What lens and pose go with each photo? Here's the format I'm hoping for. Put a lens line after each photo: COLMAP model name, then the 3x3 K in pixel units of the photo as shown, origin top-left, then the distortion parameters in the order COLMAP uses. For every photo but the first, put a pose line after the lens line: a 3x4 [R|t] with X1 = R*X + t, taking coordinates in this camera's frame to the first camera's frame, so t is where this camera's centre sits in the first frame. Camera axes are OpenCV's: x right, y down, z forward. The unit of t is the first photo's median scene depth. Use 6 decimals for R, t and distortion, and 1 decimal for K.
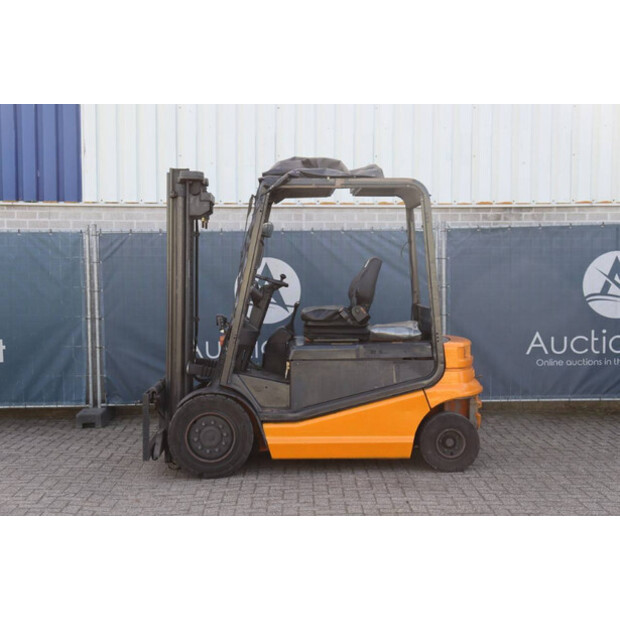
lens RADIAL K [[1044.5, 0, 308.2], [0, 1044.5, 312.6], [0, 0, 1]] dist [-0.058685, 0.000000]
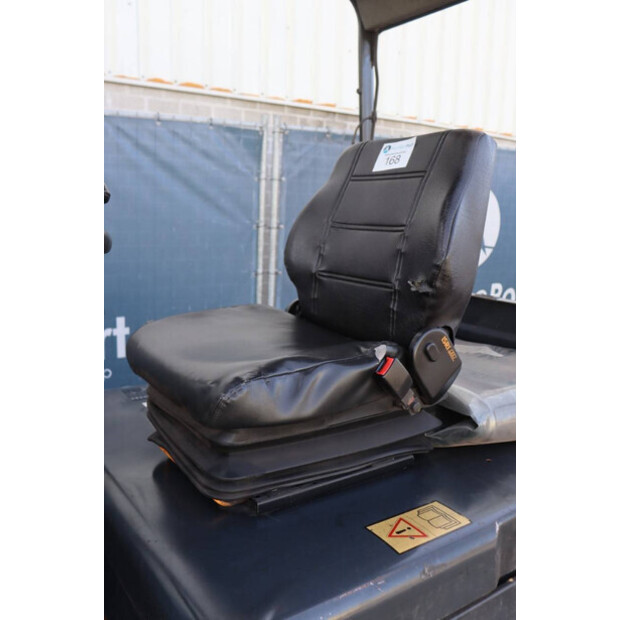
lens RADIAL K [[573.1, 0, 309.9], [0, 573.1, 308.8], [0, 0, 1]] dist [-0.061872, 0.000000]
pose [[0.840687, -0.069972, 0.536981, -0.037332], [-0.002706, 0.991062, 0.133378, -0.023584], [-0.541514, -0.113582, 0.832983, 0.752945]]
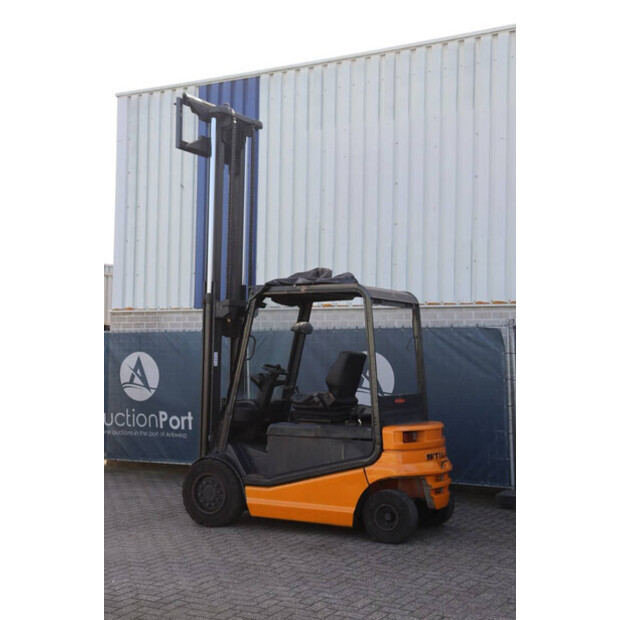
lens RADIAL K [[988.7, 0, 299.7], [0, 988.7, 290.1], [0, 0, 1]] dist [0.098796, 0.000000]
pose [[0.849920, -0.026638, -0.526238, 0.514194], [-0.031854, 0.994297, -0.101779, -0.005533], [0.525948, 0.103267, 0.844224, 0.012226]]
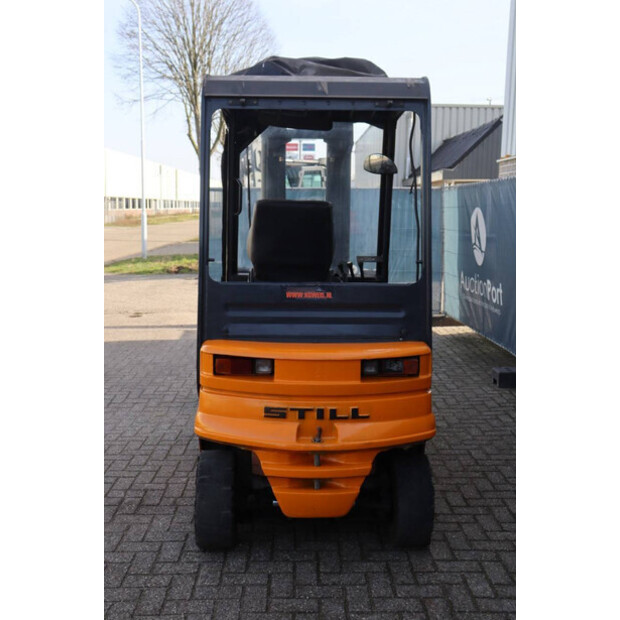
lens RADIAL K [[717.5, 0, 310.0], [0, 717.5, 309.4], [0, 0, 1]] dist [-0.016010, 0.000000]
pose [[-0.018015, 0.140750, -0.989881, 0.446749], [-0.052984, 0.988516, 0.141520, -0.042556], [0.998433, 0.054998, -0.010350, 0.868355]]
